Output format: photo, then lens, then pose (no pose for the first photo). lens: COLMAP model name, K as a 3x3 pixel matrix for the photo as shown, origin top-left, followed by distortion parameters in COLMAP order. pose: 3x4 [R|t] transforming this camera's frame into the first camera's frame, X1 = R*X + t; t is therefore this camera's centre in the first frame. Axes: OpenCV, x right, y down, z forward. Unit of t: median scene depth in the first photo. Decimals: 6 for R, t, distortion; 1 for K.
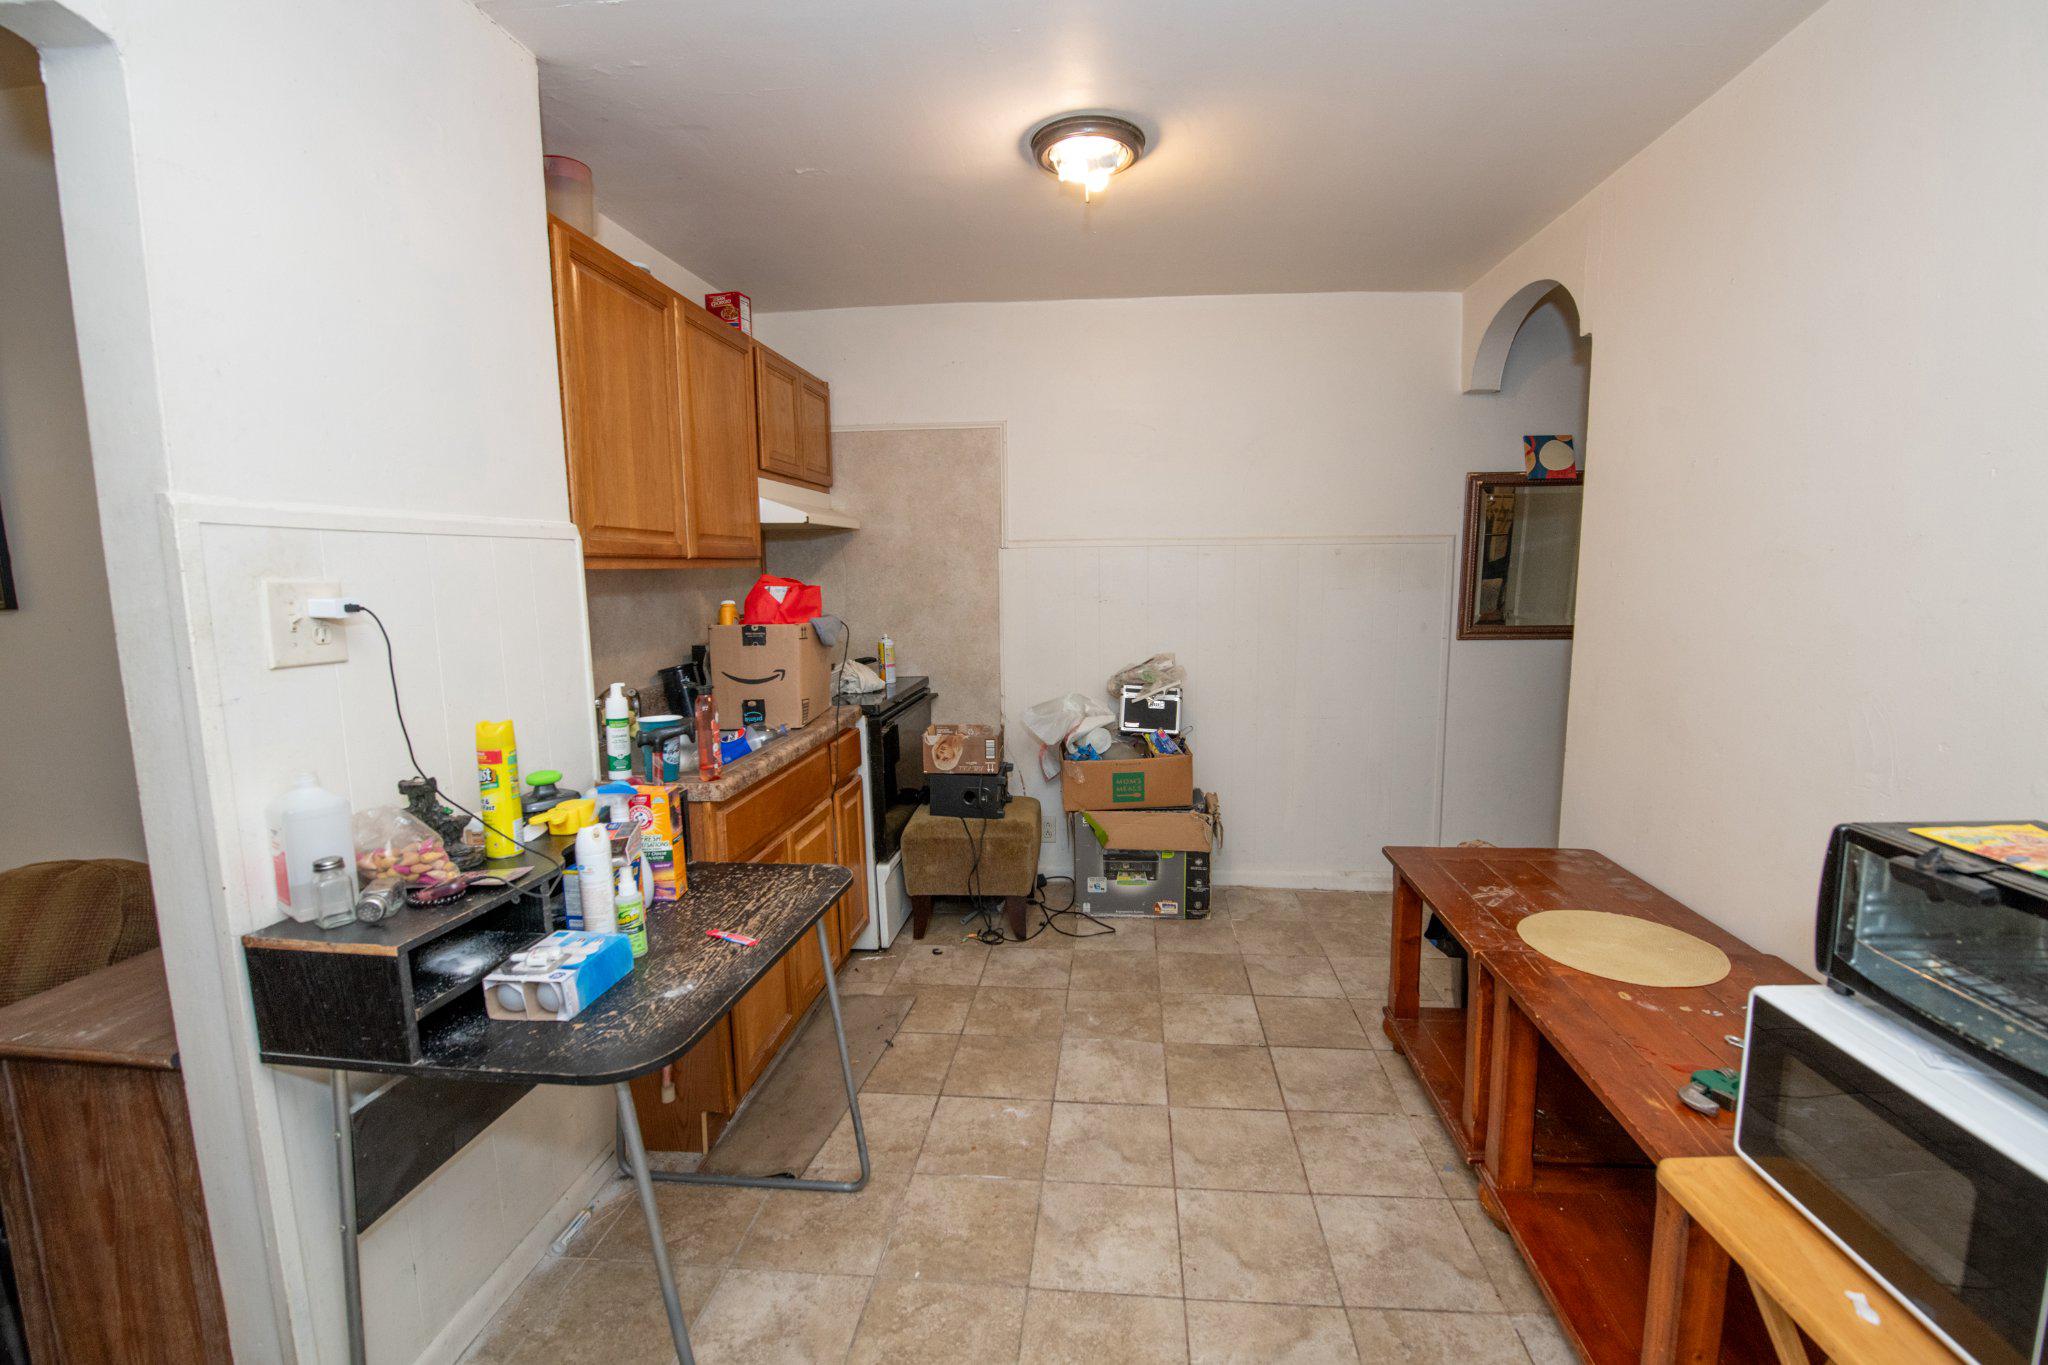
lens RADIAL K [[850.6, 0, 1022.1], [0, 850.6, 660.7], [0, 0, 1]] dist [-0.016268, -0.000912]
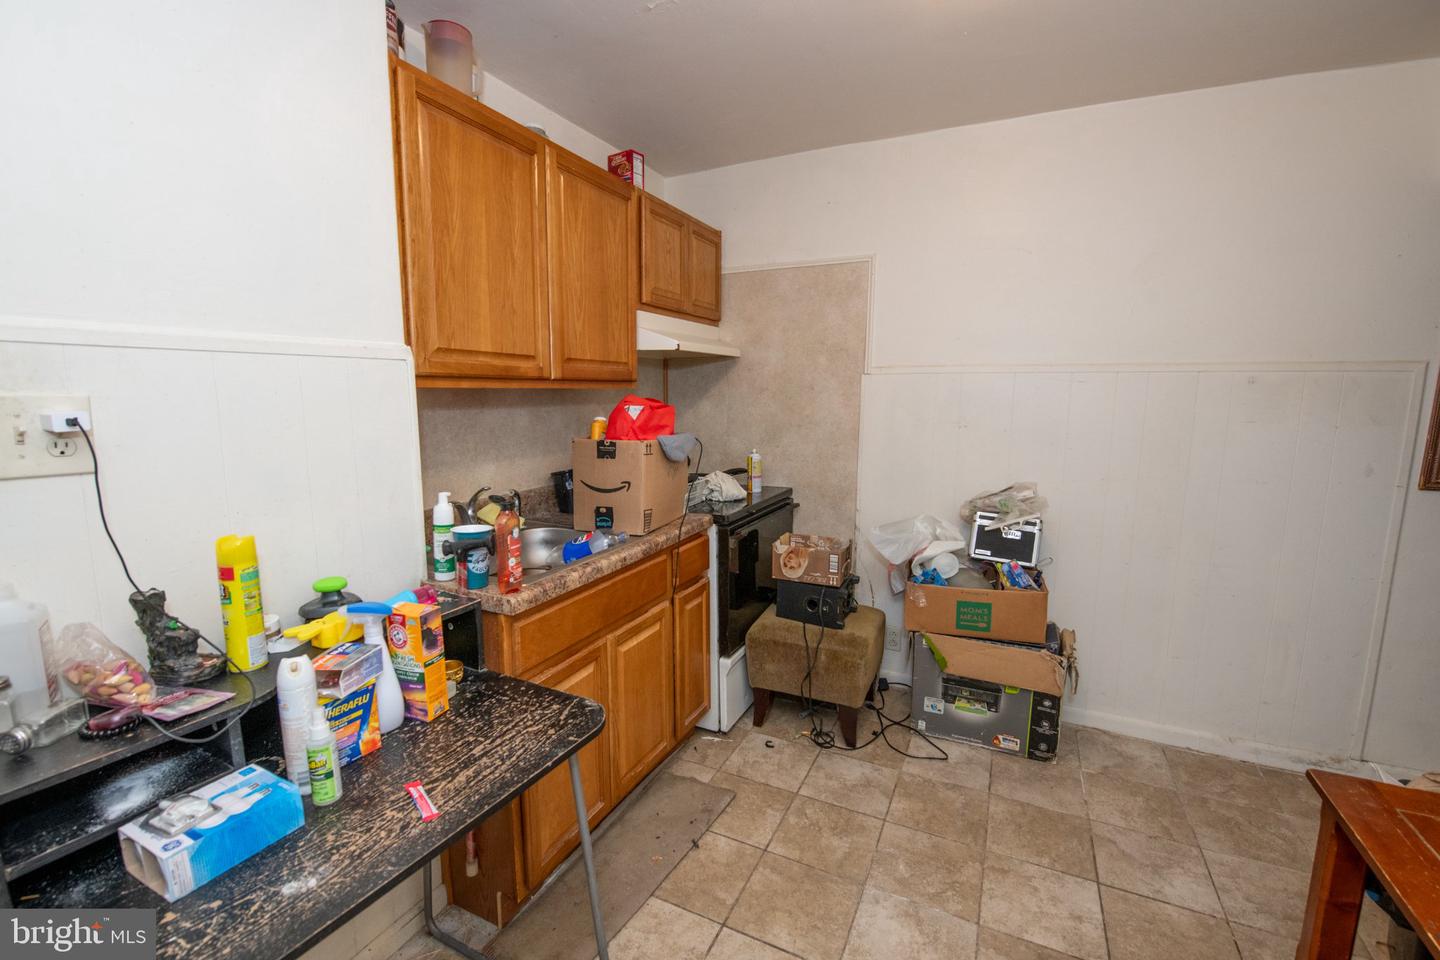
lens RADIAL K [[589.5, 0, 714.6], [0, 589.5, 472.7], [0, 0, 1]] dist [-0.016903, -0.000758]
pose [[0.937223, 0.060967, -0.343359, 0.072618], [-0.051418, 0.997997, 0.036856, -0.030209], [0.344918, -0.016888, 0.938481, 0.277963]]
